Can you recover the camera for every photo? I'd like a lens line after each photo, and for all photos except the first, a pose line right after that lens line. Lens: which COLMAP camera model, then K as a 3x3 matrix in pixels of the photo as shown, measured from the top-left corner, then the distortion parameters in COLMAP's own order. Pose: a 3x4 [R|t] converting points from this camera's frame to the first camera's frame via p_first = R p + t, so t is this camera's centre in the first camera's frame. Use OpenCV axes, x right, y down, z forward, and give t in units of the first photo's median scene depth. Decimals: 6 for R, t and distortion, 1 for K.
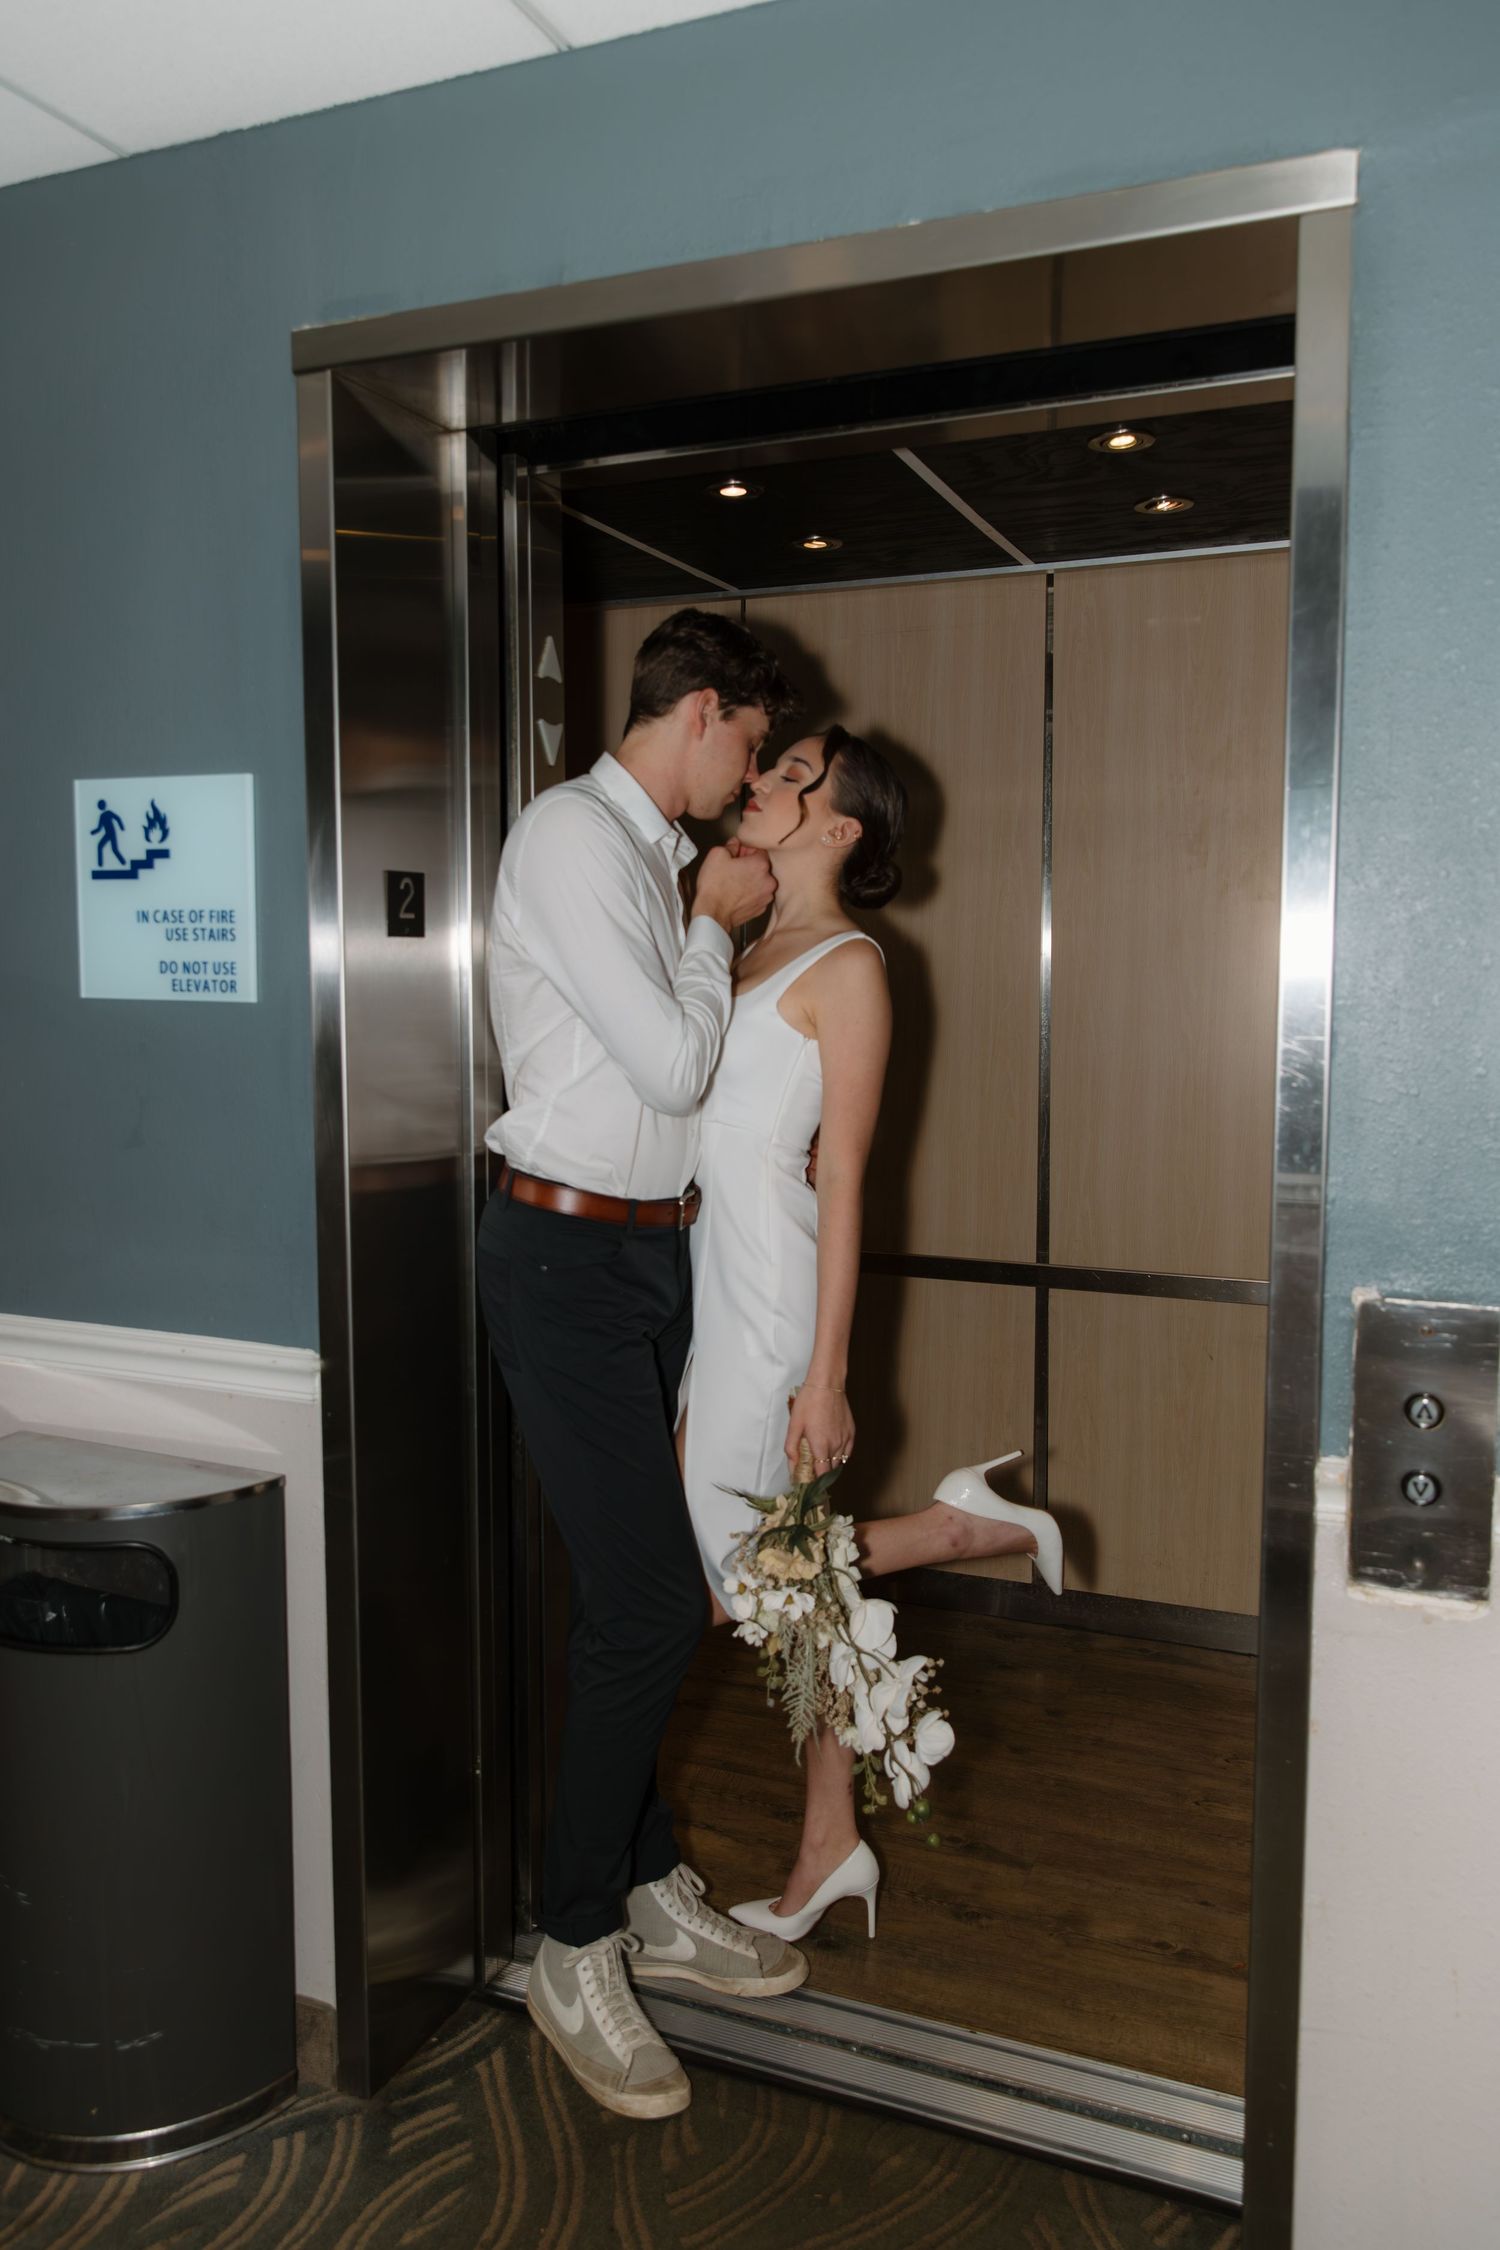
lens RADIAL K [[1804.9, 0, 760.4], [0, 1804.9, 1132.0], [0, 0, 1]] dist [-0.008026, -0.002571]
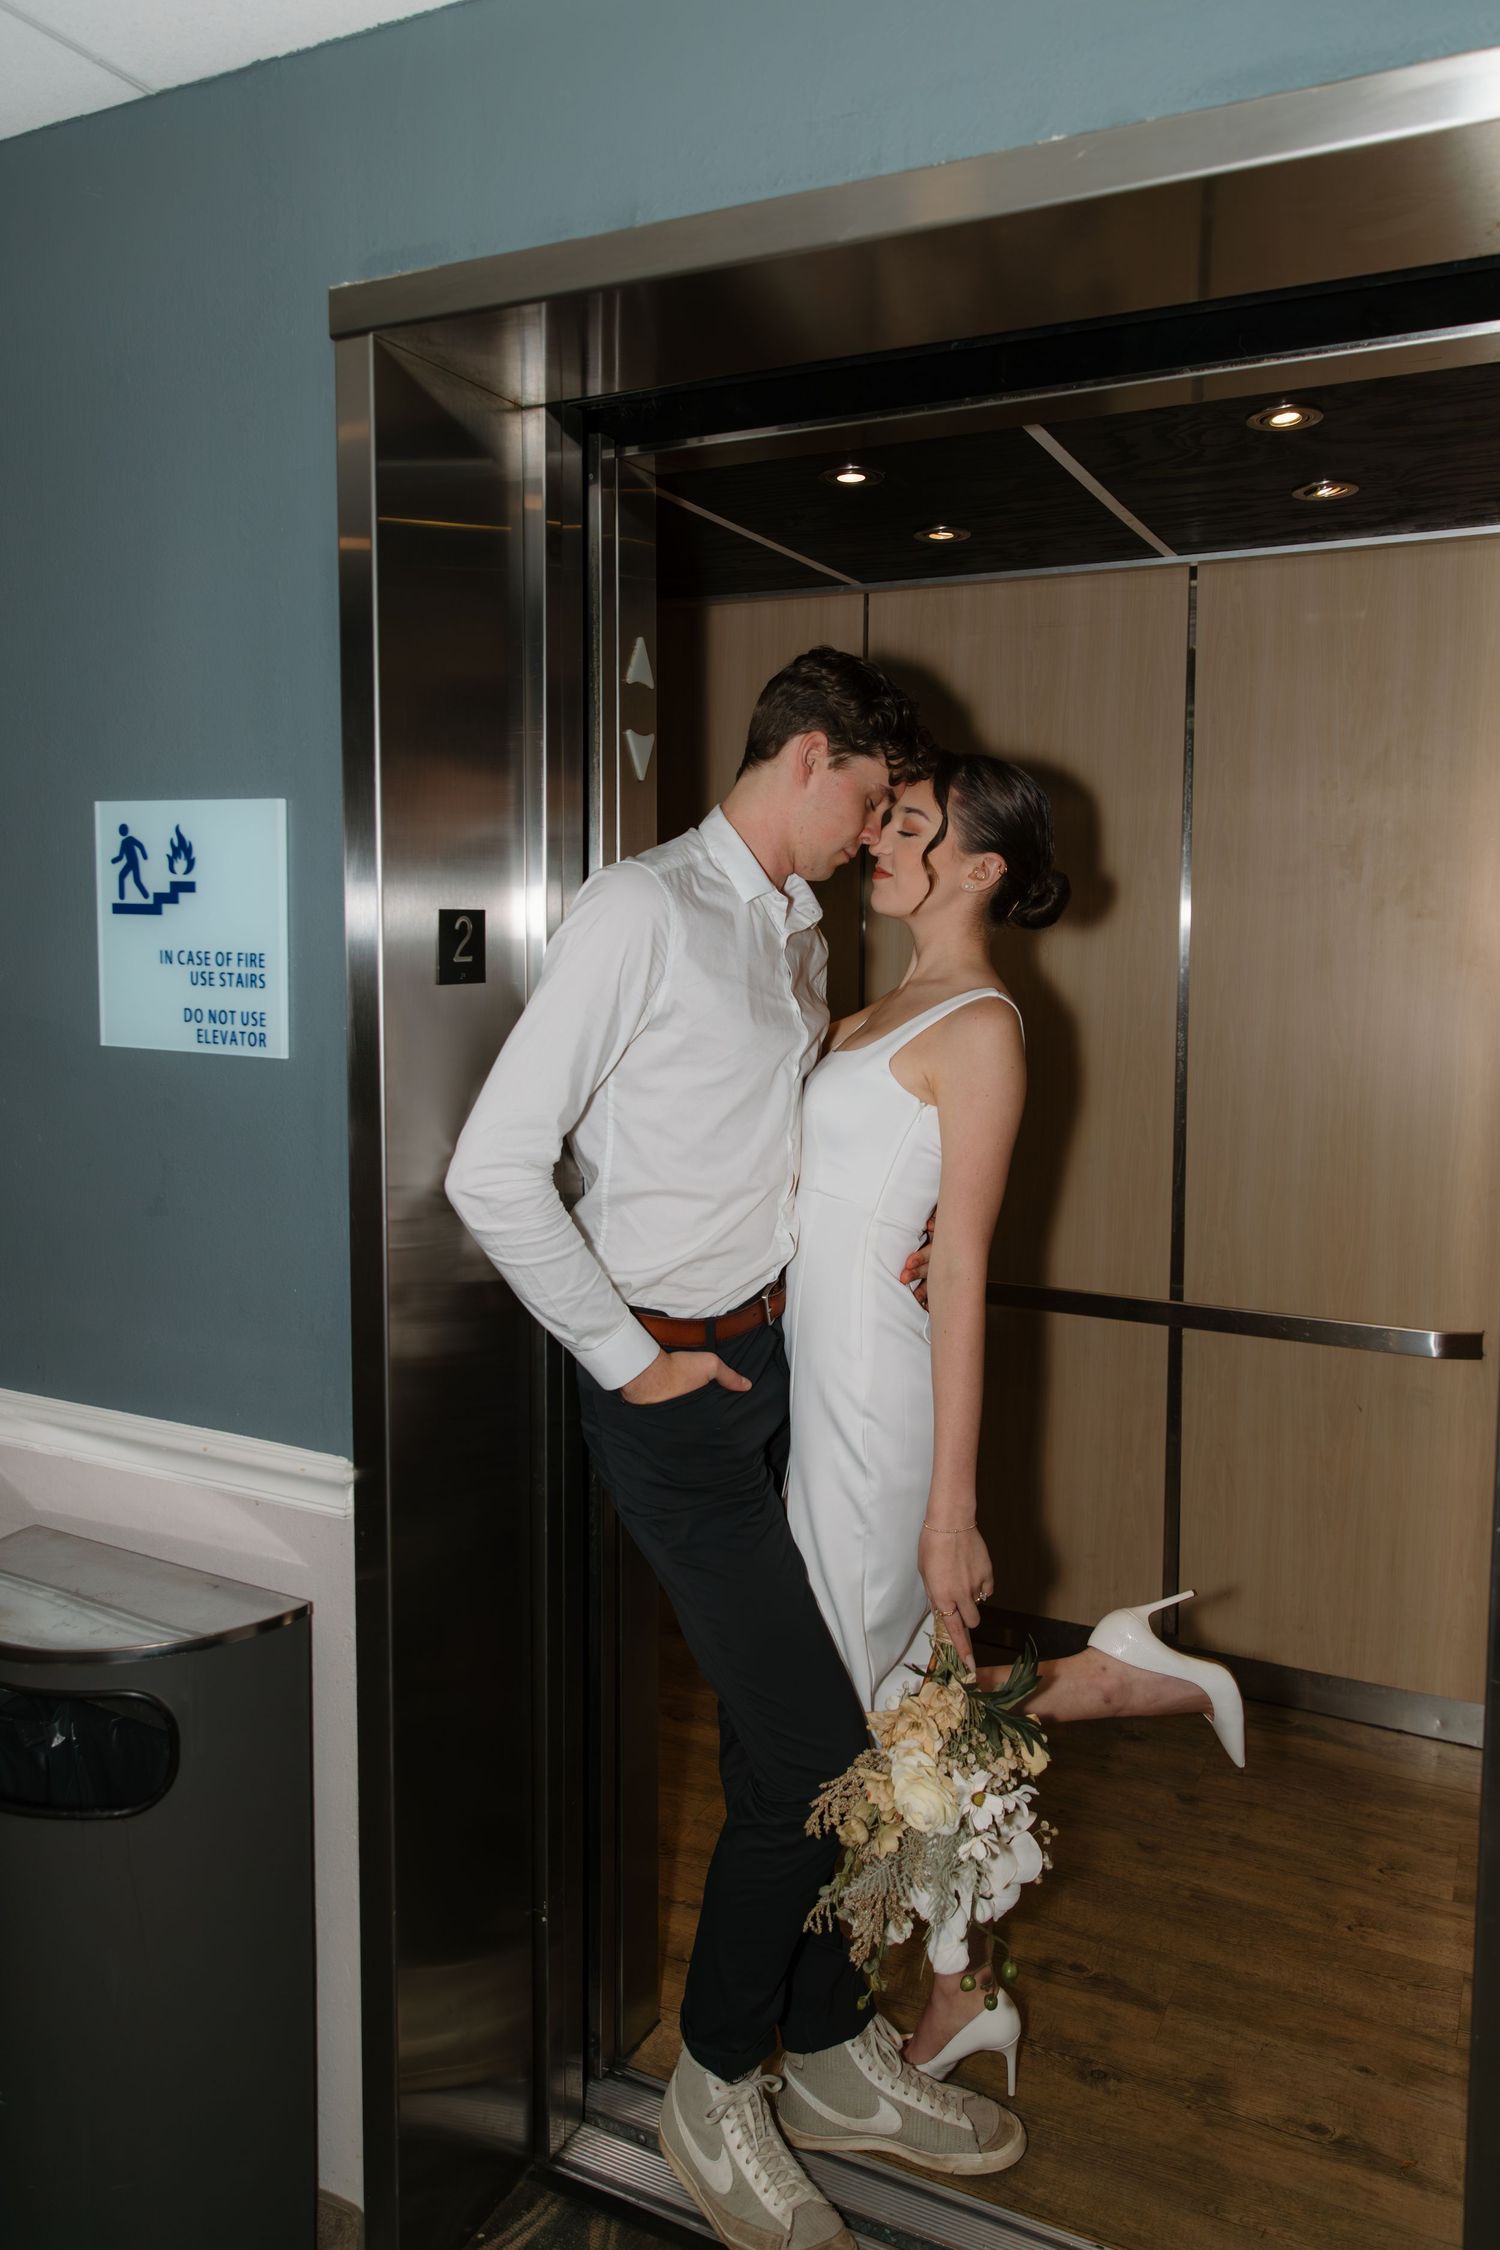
lens RADIAL K [[1708.9, 0, 795.6], [0, 1708.9, 1056.9], [0, 0, 1]] dist [-0.006292, 0.010723]
pose [[0.998493, 0.013103, -0.053291, 0.009136], [-0.014144, 0.999715, -0.019216, -0.059350], [0.053024, 0.019941, 0.998394, 0.185850]]
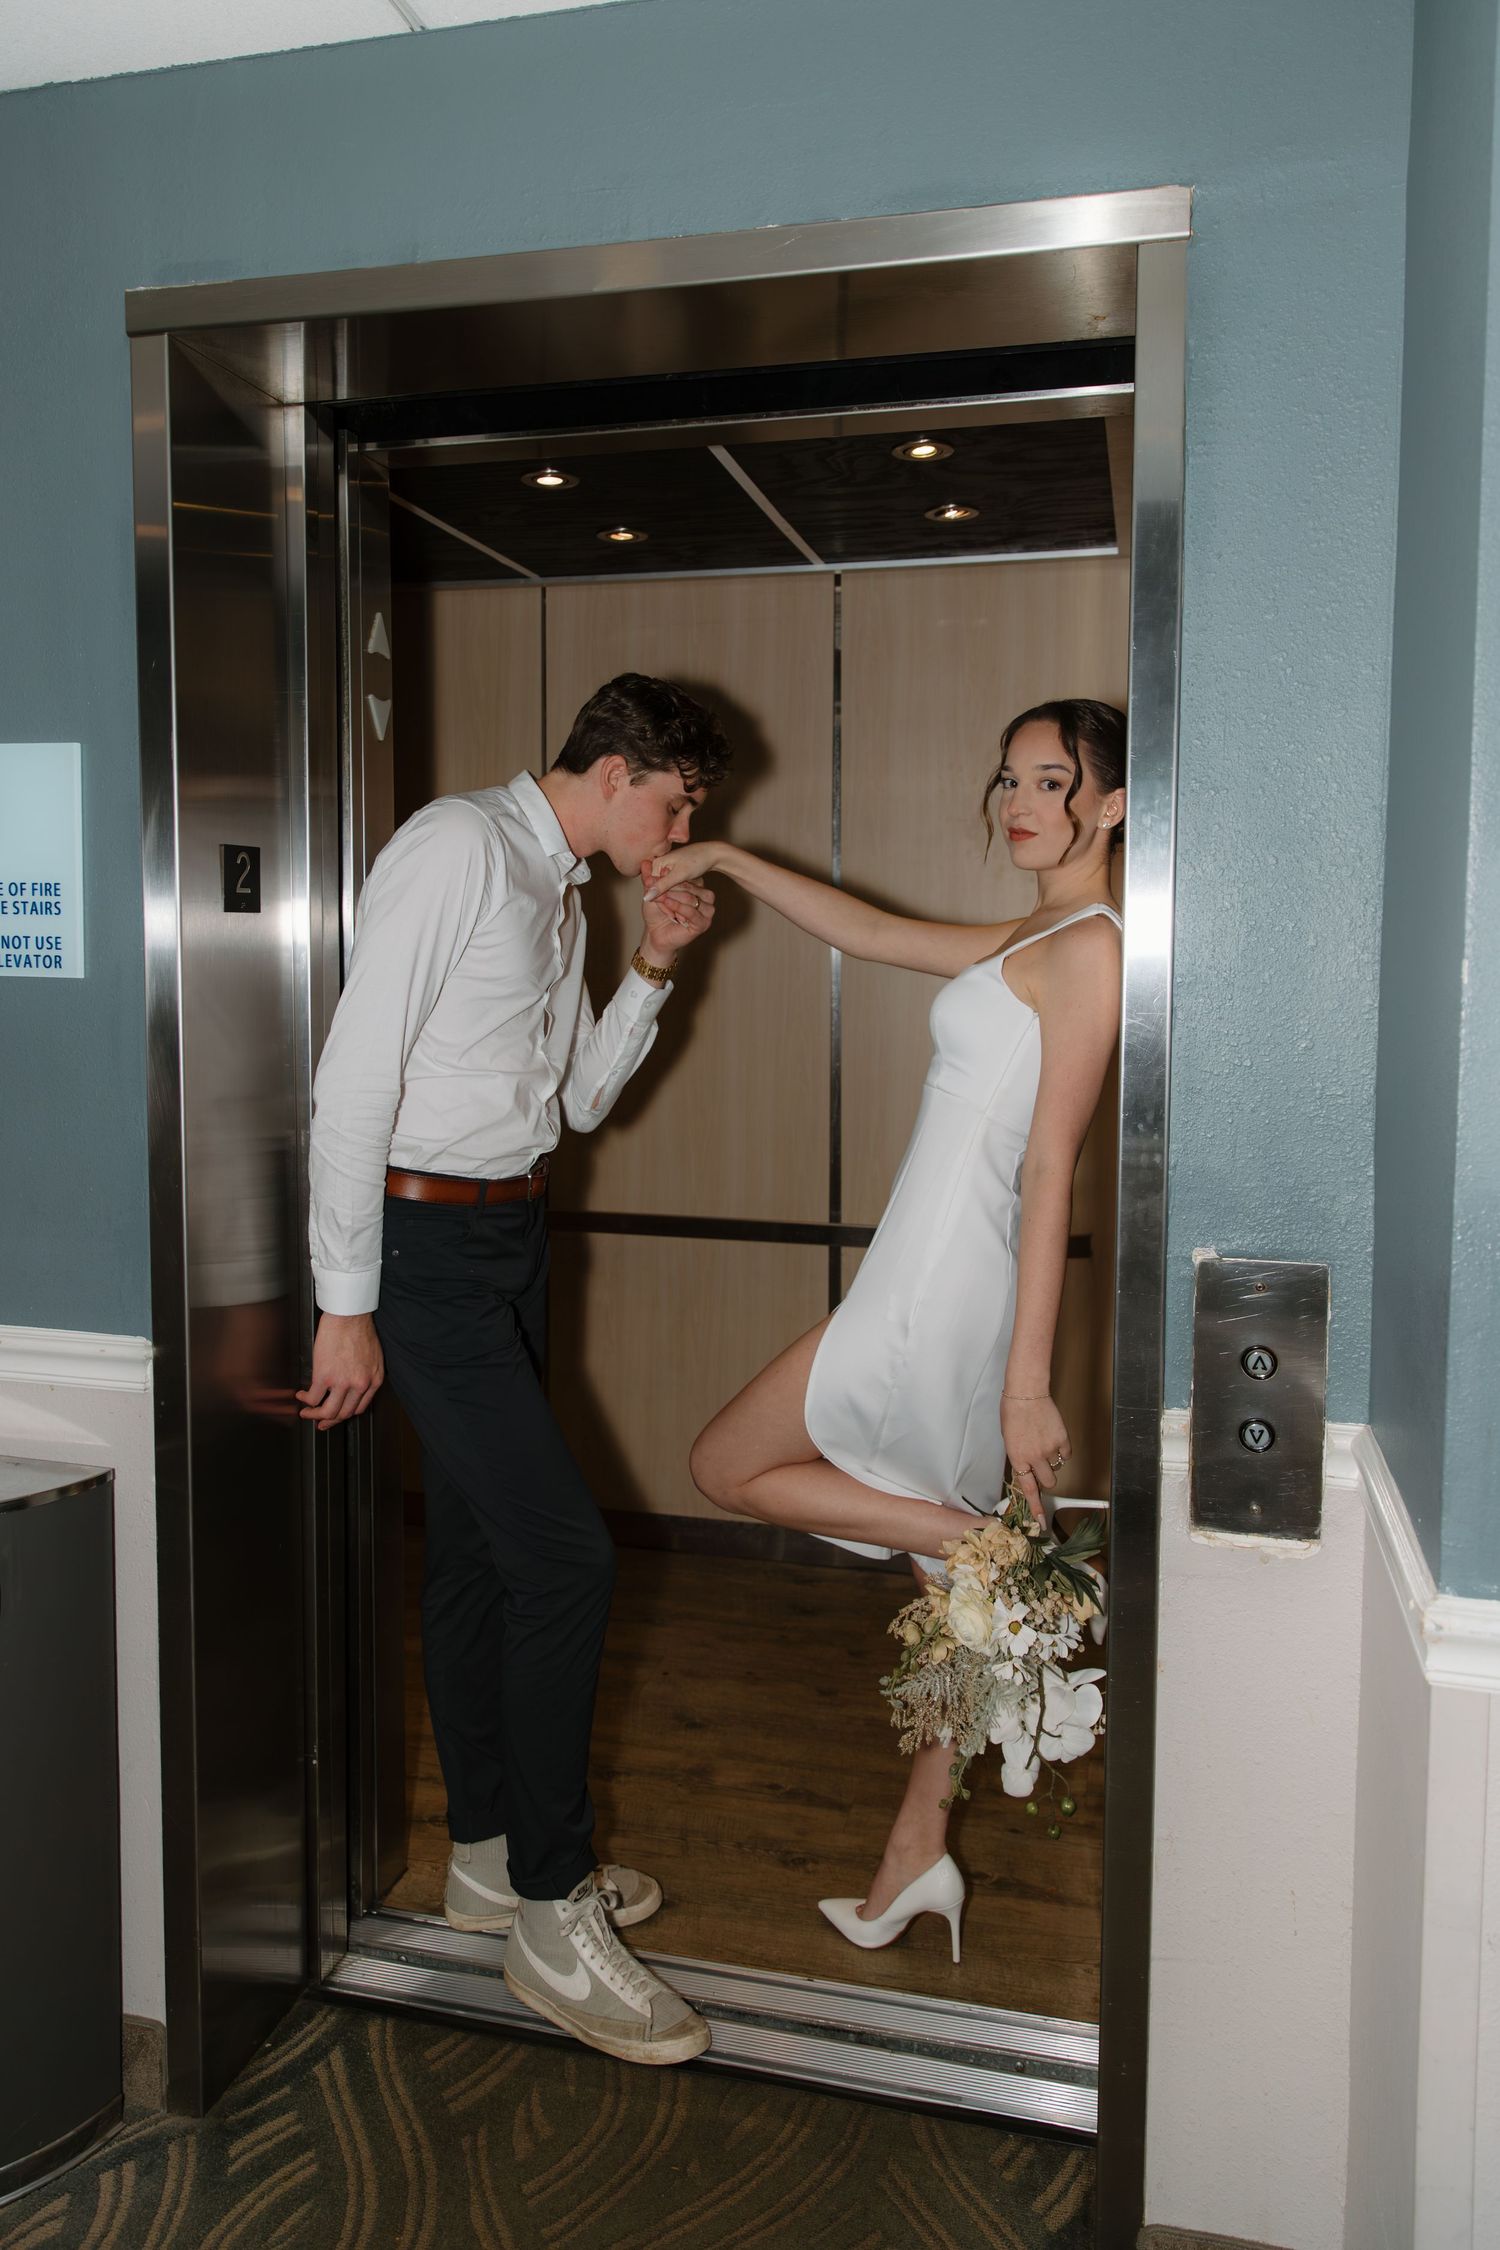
lens RADIAL K [[1708.9, 0, 795.6], [0, 1708.9, 1056.9], [0, 0, 1]] dist [-0.006292, 0.010723]
pose [[0.985965, -0.006910, 0.166808, -0.055341], [0.010908, 0.999675, -0.023063, -0.004504], [-0.166595, 0.024559, 0.985720, 0.035197]]
